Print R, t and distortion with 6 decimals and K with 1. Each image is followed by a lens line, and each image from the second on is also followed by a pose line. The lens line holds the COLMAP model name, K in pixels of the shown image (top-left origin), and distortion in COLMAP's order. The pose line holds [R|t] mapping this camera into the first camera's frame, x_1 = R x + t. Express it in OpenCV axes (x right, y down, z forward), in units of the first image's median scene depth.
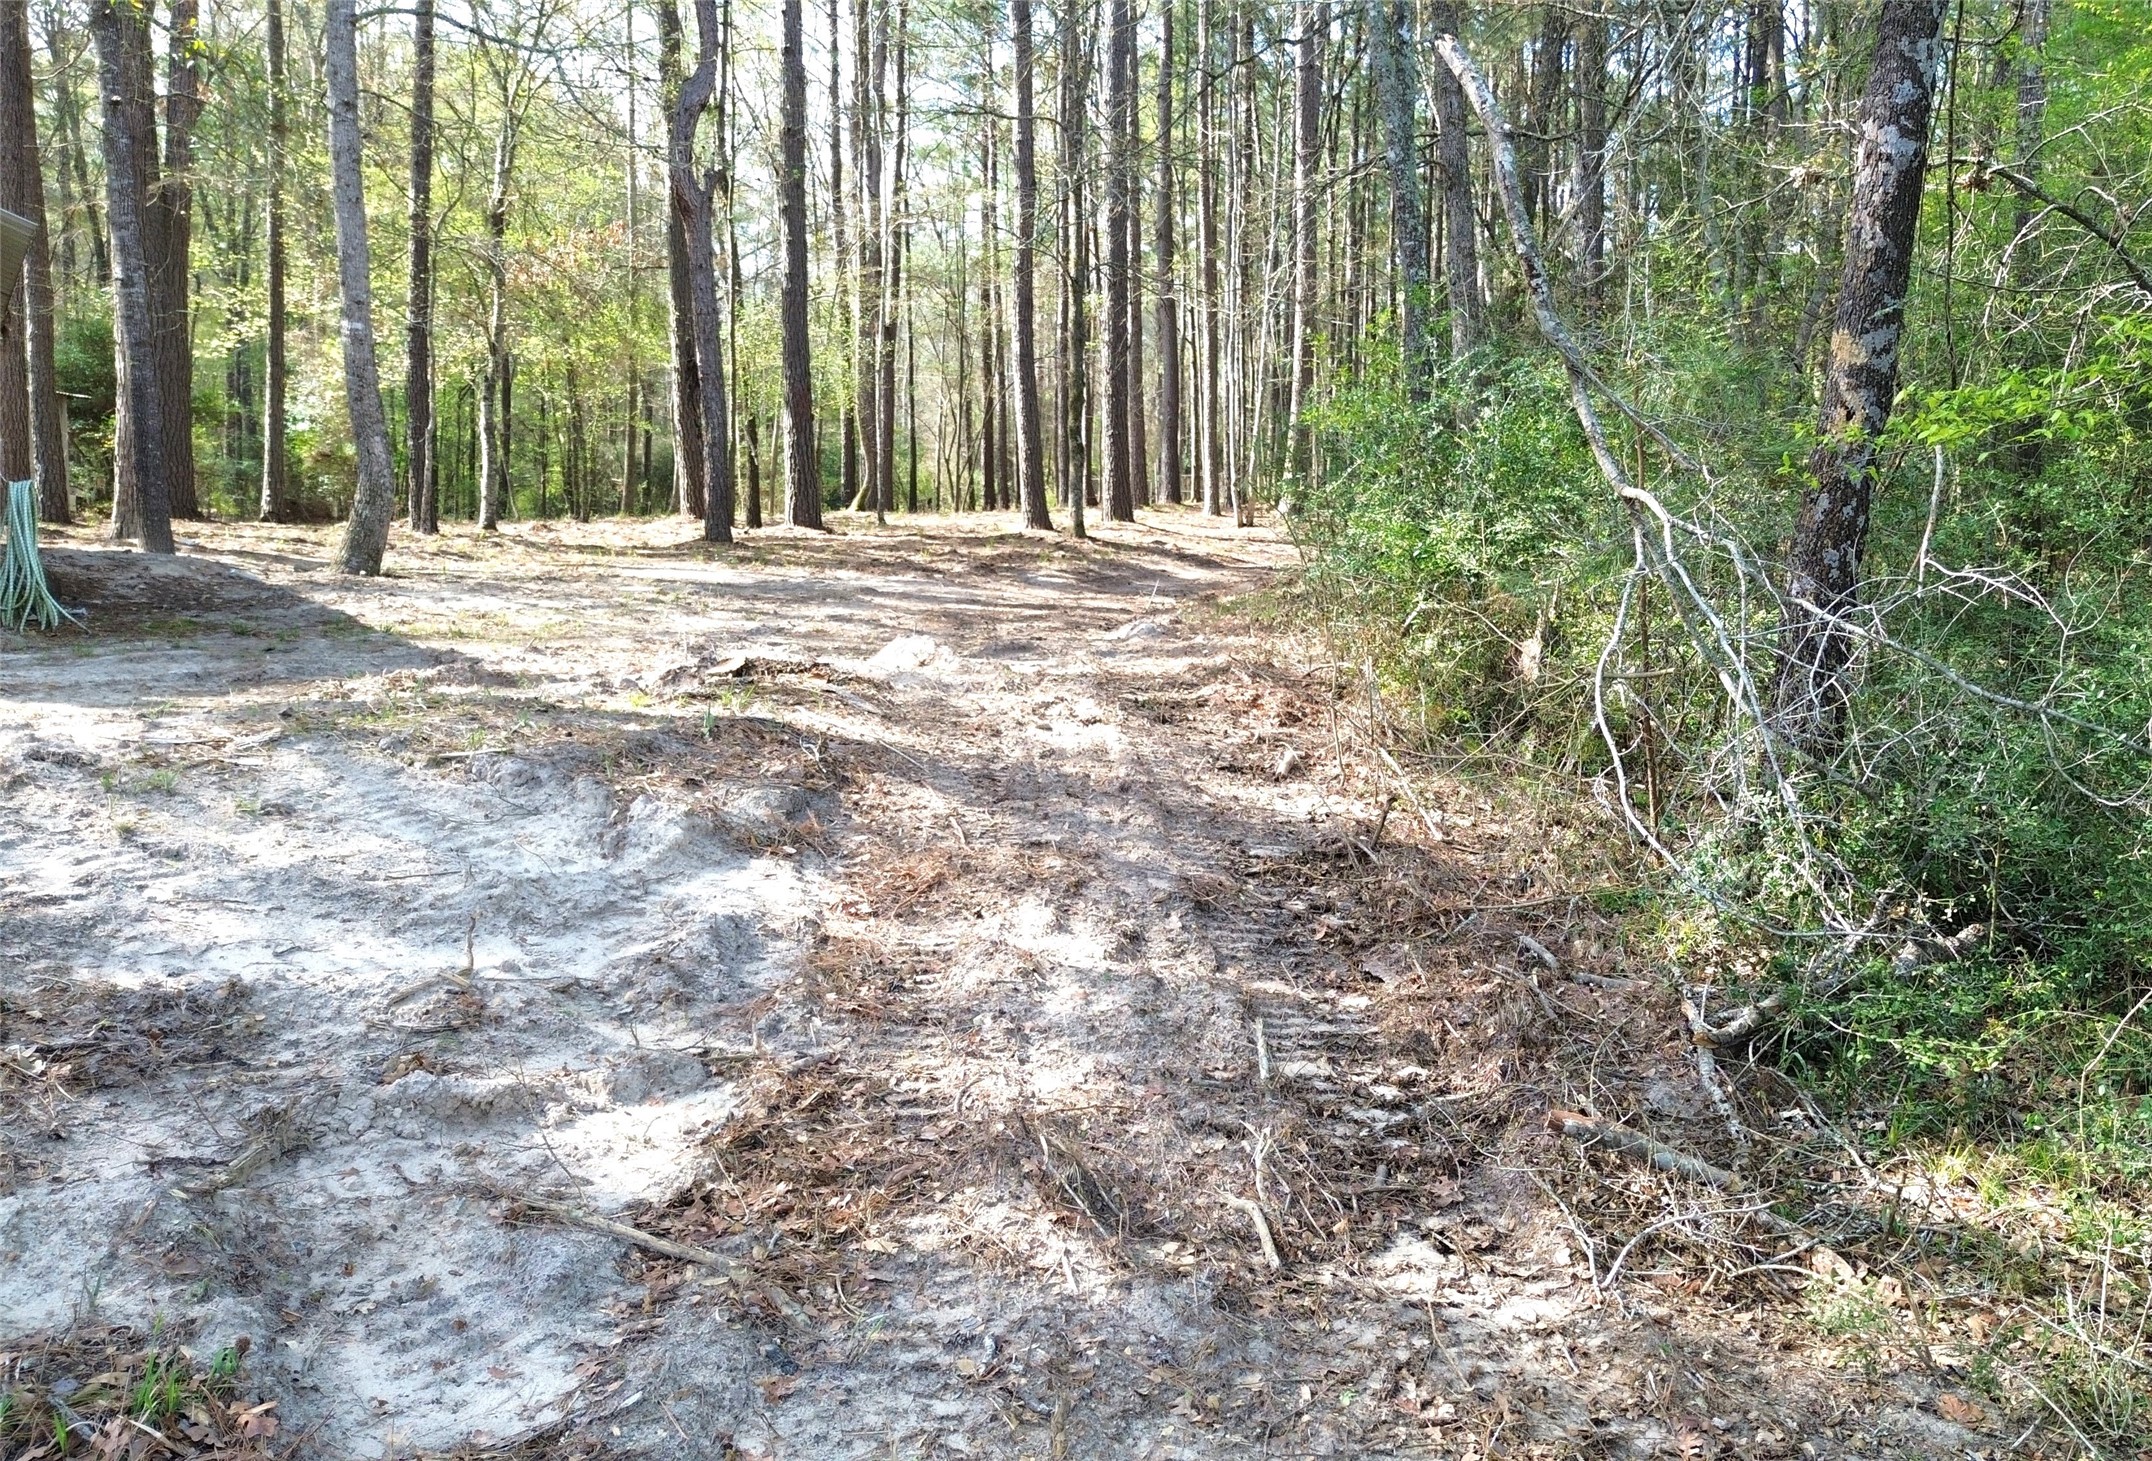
lens RADIAL K [[1837.9, 0, 1076.0], [0, 1837.9, 730.5], [0, 0, 1]] dist [-0.007207, -0.002587]
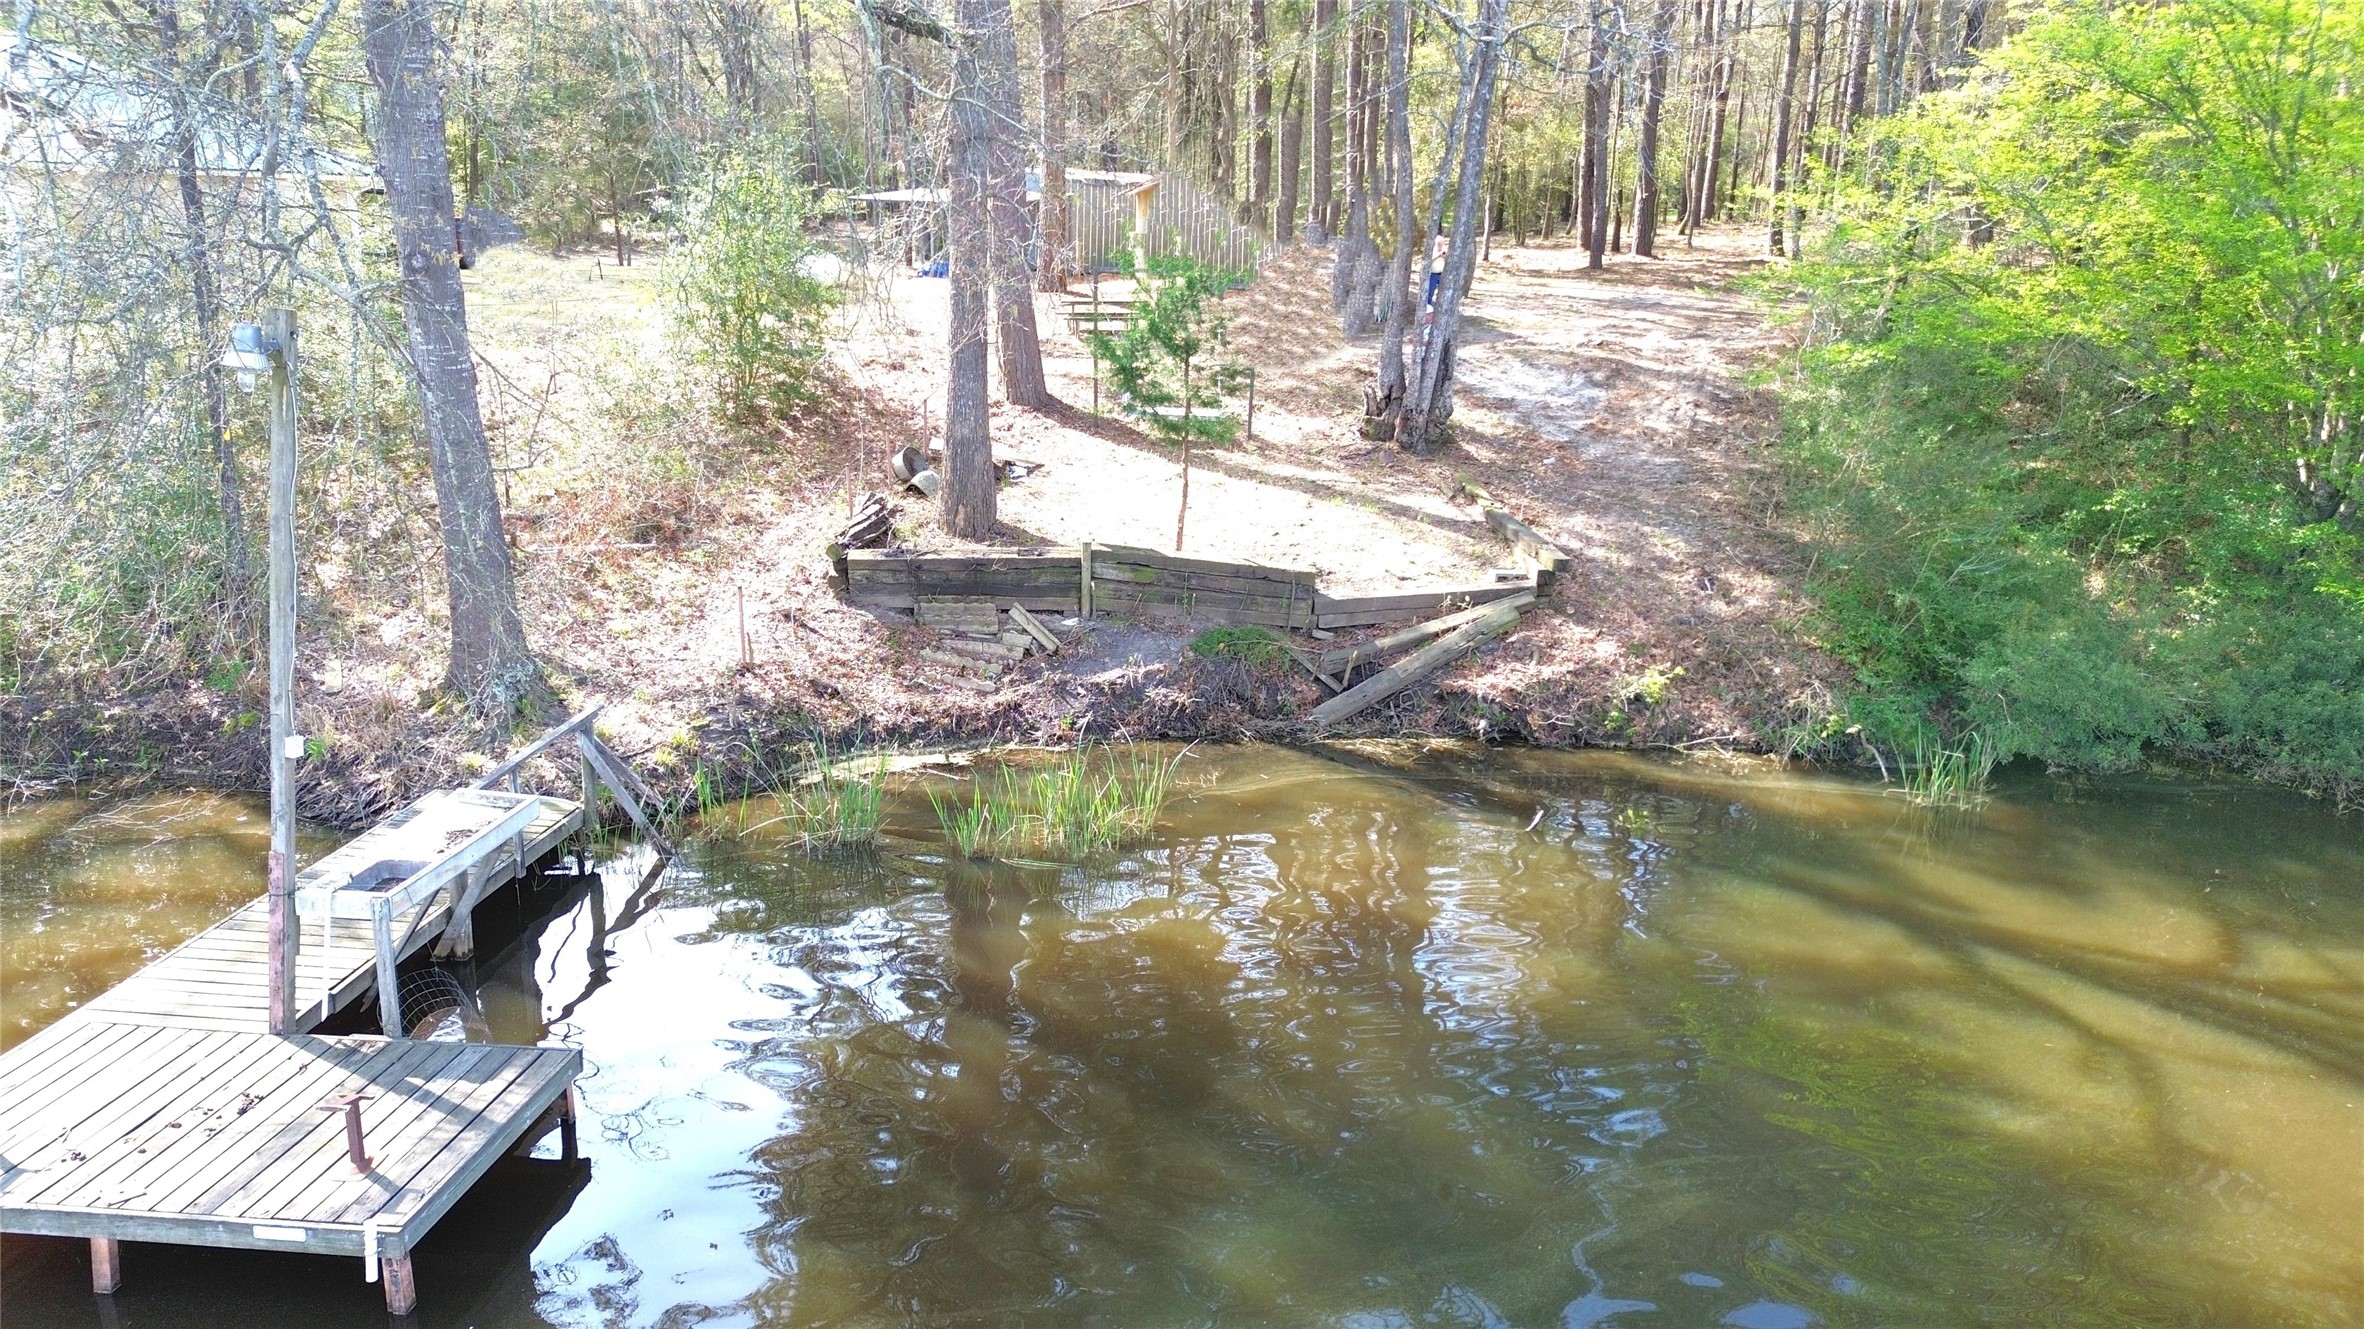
lens RADIAL K [[1592.4, 0, 1182.0], [0, 1592.4, 664.5], [0, 0, 1]] dist [0.076557, -0.059152]
pose [[0.908698, 0.124752, -0.398378, 0.380953], [-0.047101, 0.978849, 0.199090, -0.004028], [0.414788, -0.162149, 0.895354, -2.118159]]
